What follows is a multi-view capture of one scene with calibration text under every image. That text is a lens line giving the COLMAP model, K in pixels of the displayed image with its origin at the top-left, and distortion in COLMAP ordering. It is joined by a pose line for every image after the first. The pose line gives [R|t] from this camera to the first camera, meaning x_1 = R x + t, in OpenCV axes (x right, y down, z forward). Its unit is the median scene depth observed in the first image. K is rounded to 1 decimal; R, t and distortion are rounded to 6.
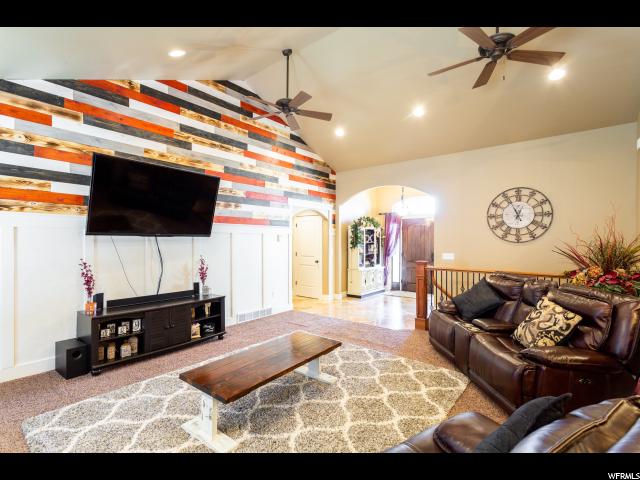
lens RADIAL K [[301.5, 0, 318.8], [0, 301.5, 239.1], [0, 0, 1]] dist [-0.000088, 0.001035]
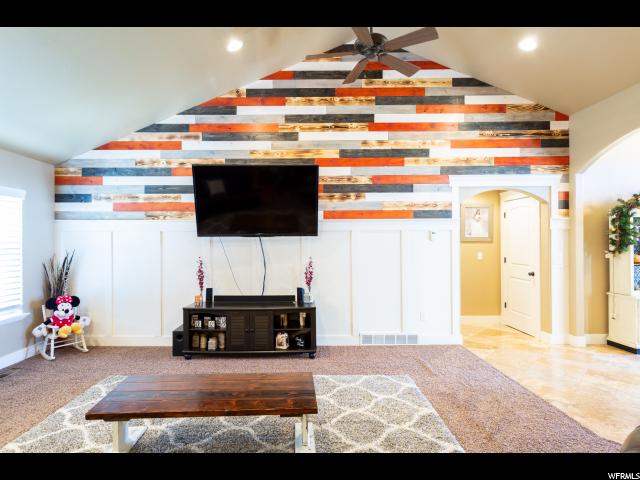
lens RADIAL K [[346.1, 0, 313.7], [0, 346.1, 240.1], [0, 0, 1]] dist [-0.010402, 0.001012]
pose [[0.630257, -0.010926, -0.776310, 0.405343], [0.012265, 0.999916, -0.004115, 0.008090], [0.776290, -0.006927, 0.630338, 0.380540]]
